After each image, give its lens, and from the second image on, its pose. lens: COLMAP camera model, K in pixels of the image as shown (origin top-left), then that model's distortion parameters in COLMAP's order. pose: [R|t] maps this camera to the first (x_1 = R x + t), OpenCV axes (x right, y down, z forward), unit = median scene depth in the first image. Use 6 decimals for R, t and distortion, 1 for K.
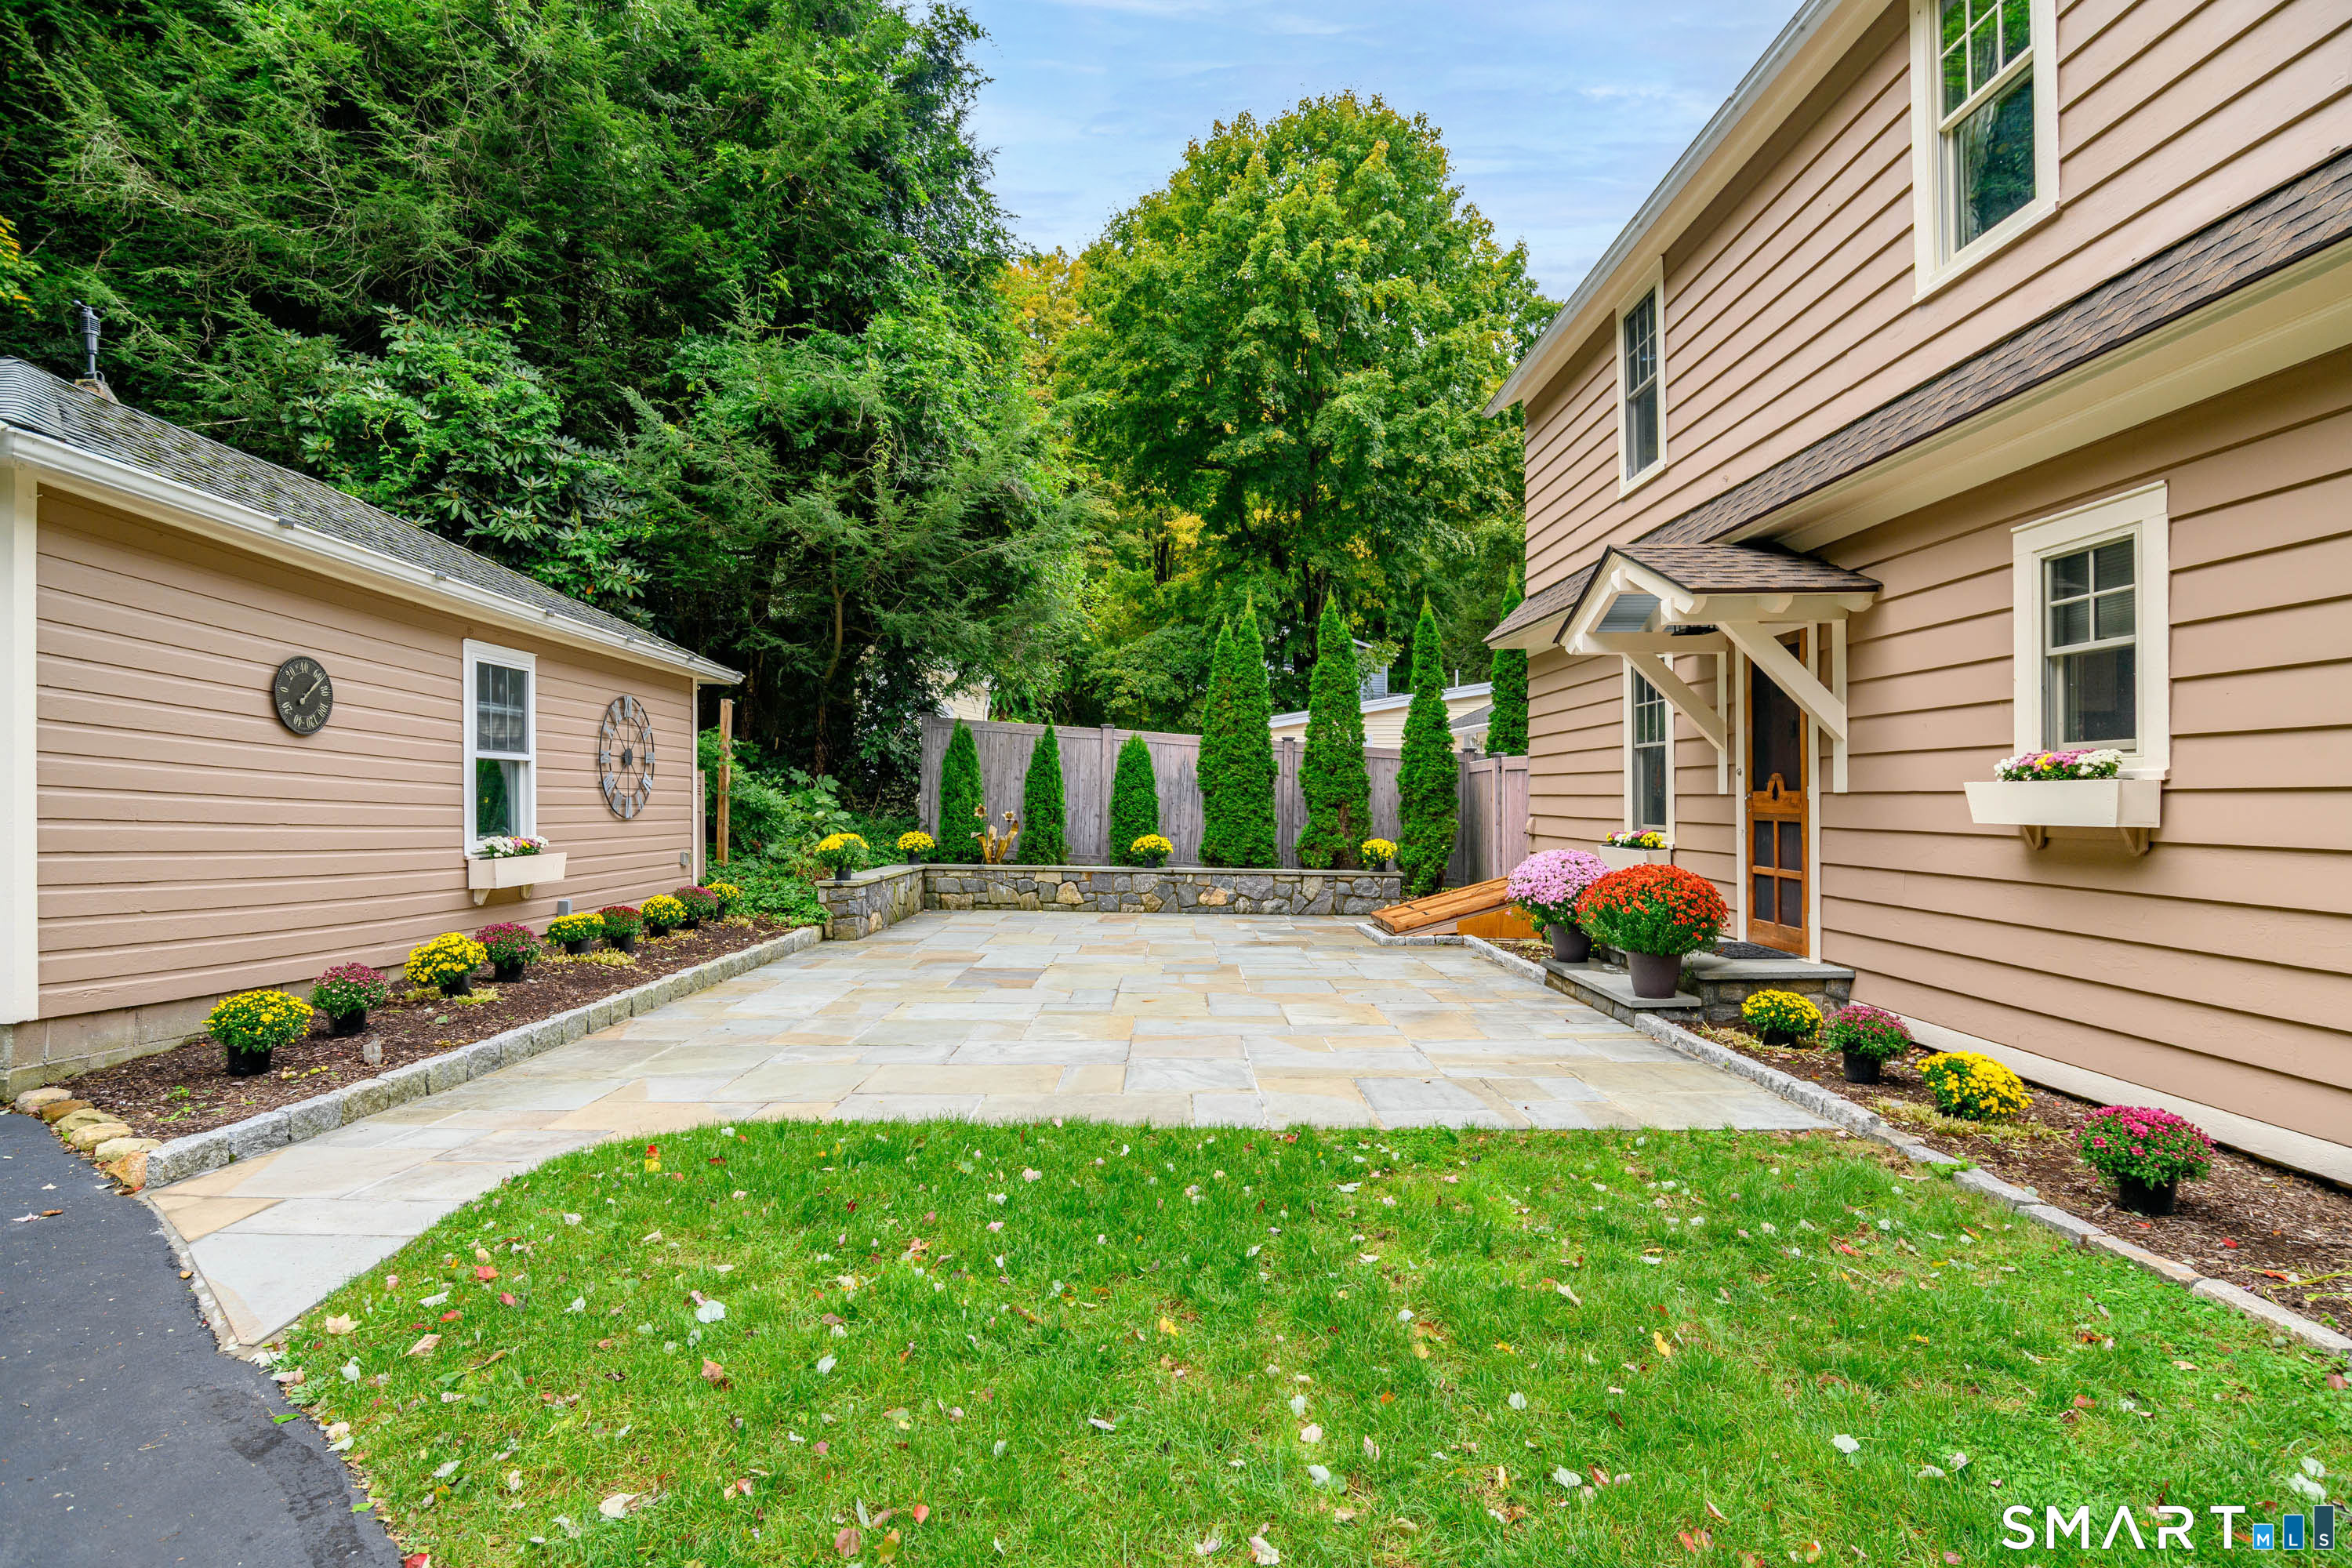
lens RADIAL K [[1212.6, 0, 1200.4], [0, 1212.6, 783.3], [0, 0, 1]] dist [-0.044595, 0.000715]
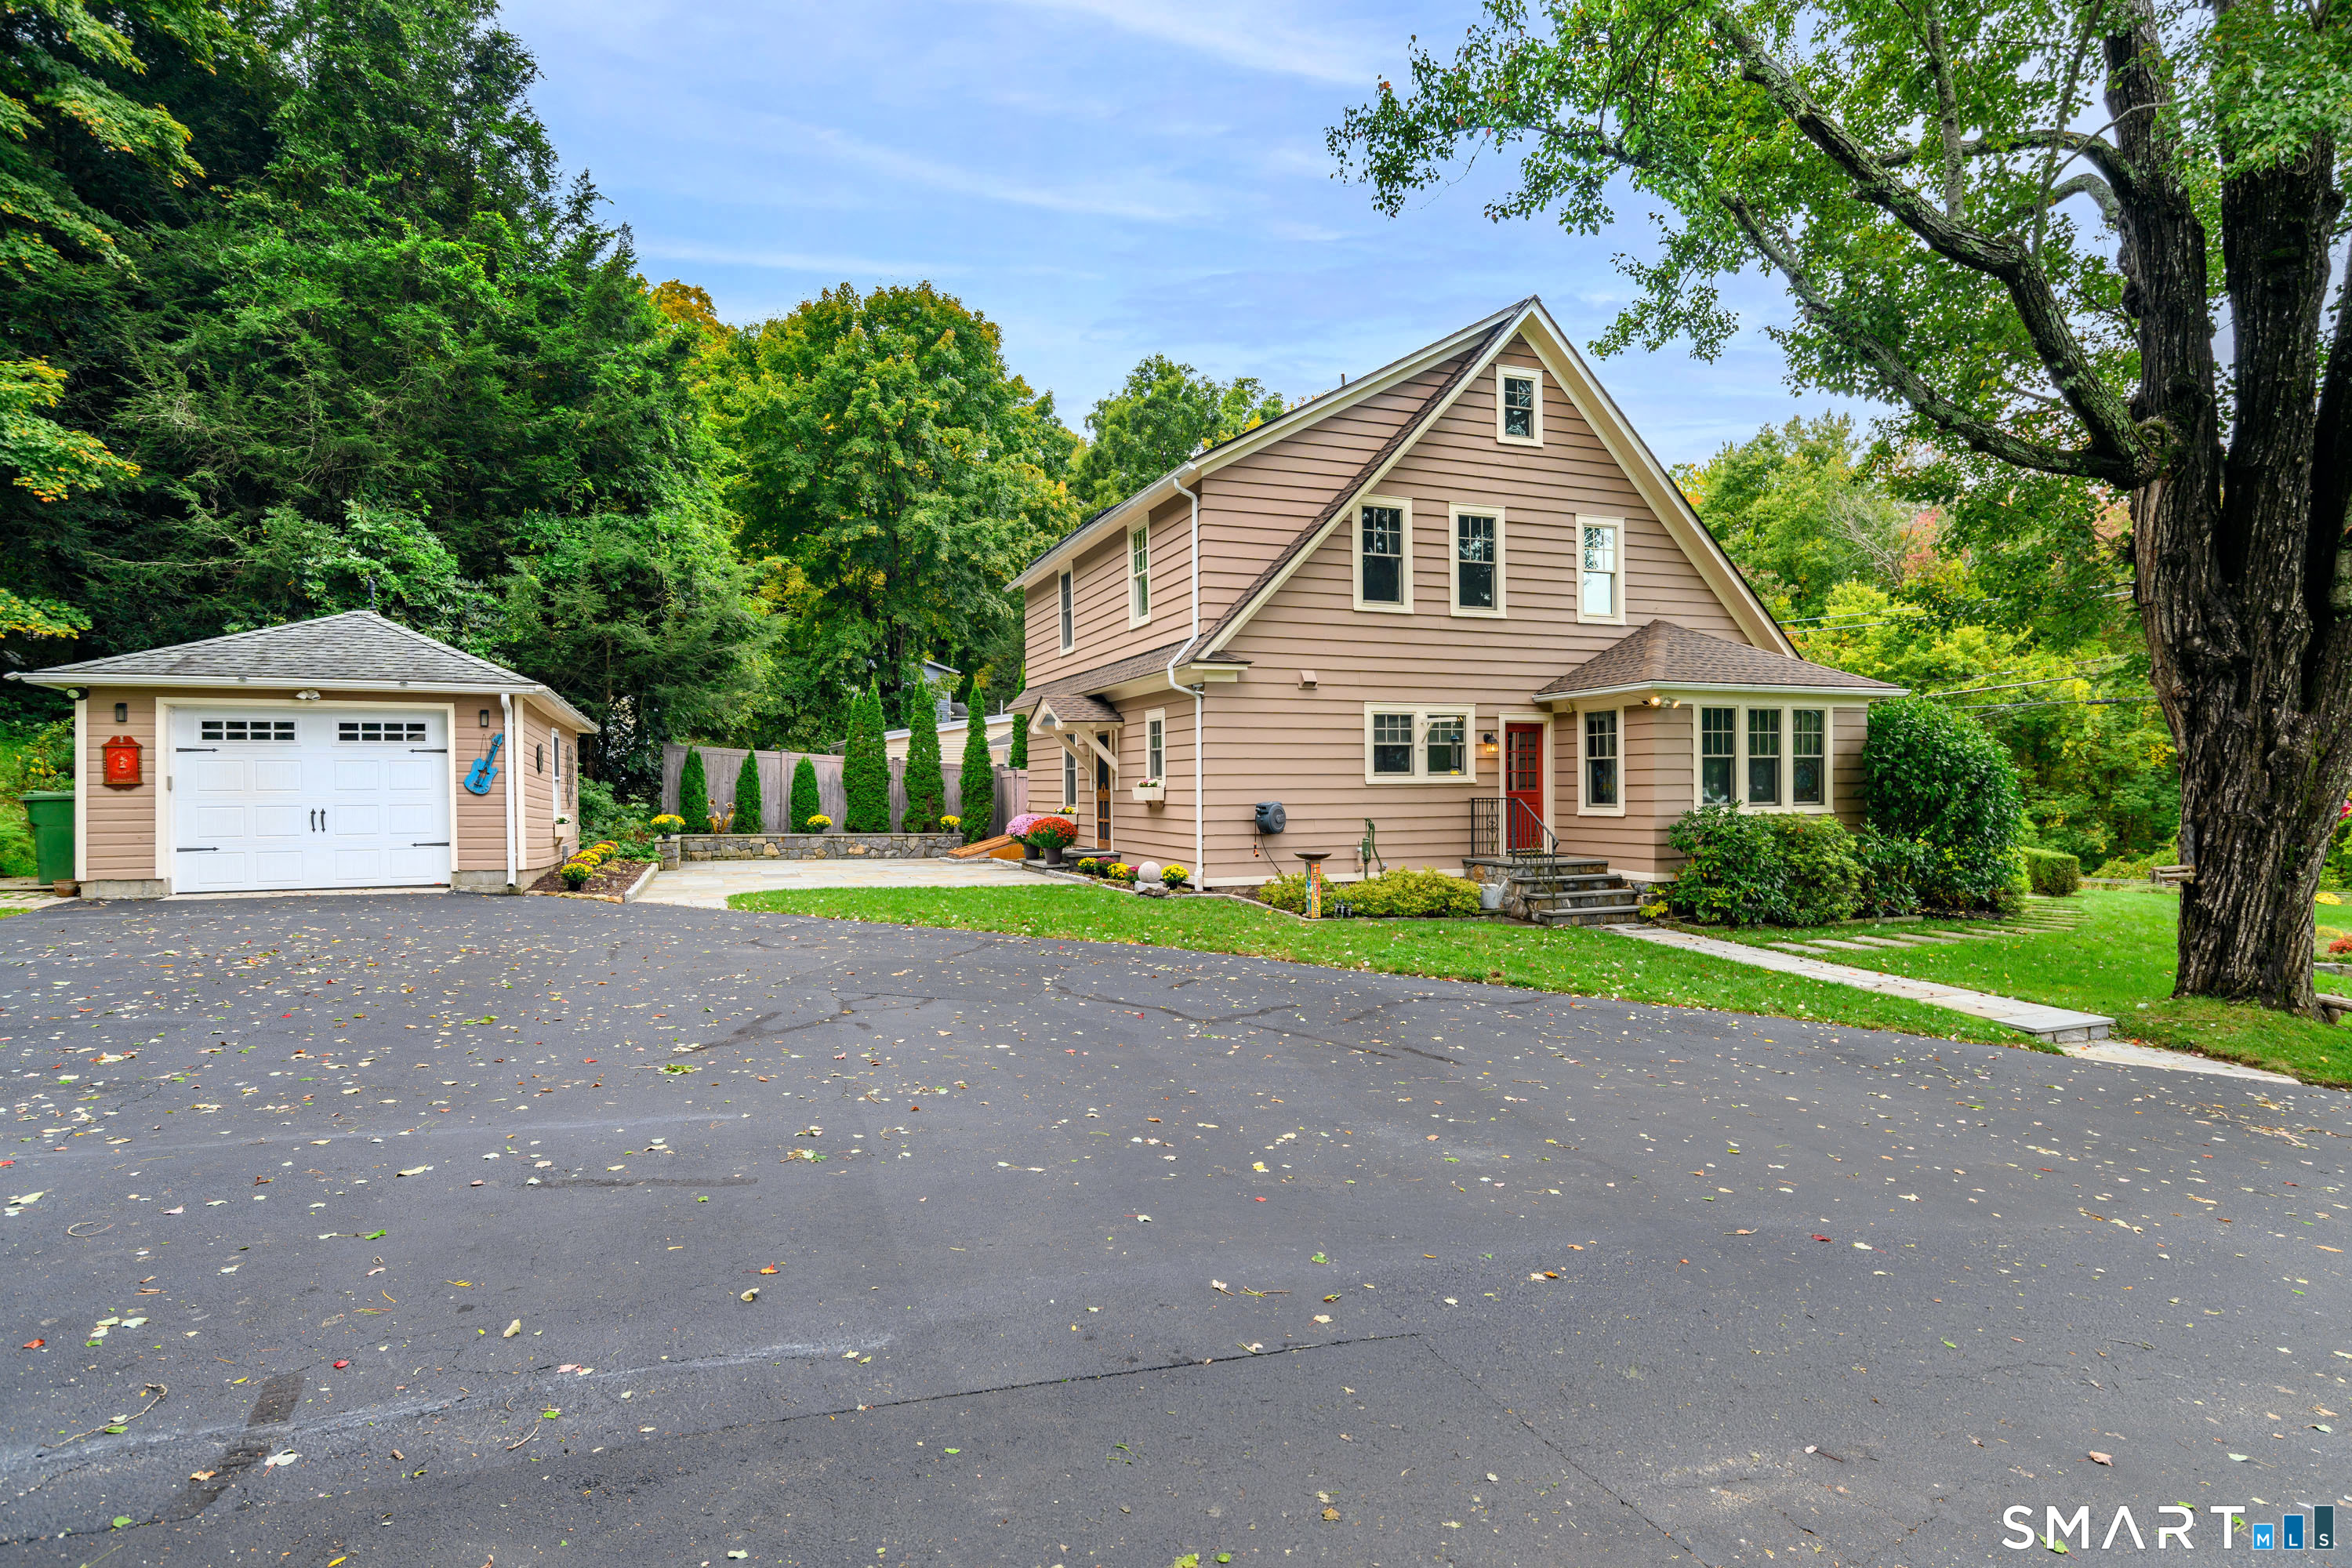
lens RADIAL K [[1212.6, 0, 1200.4], [0, 1212.6, 783.3], [0, 0, 1]] dist [-0.044595, 0.000715]
pose [[0.936399, -0.007053, 0.350866, -0.128059], [0.004287, 0.999953, 0.008659, -0.014720], [-0.350911, -0.006604, 0.936386, -0.772304]]
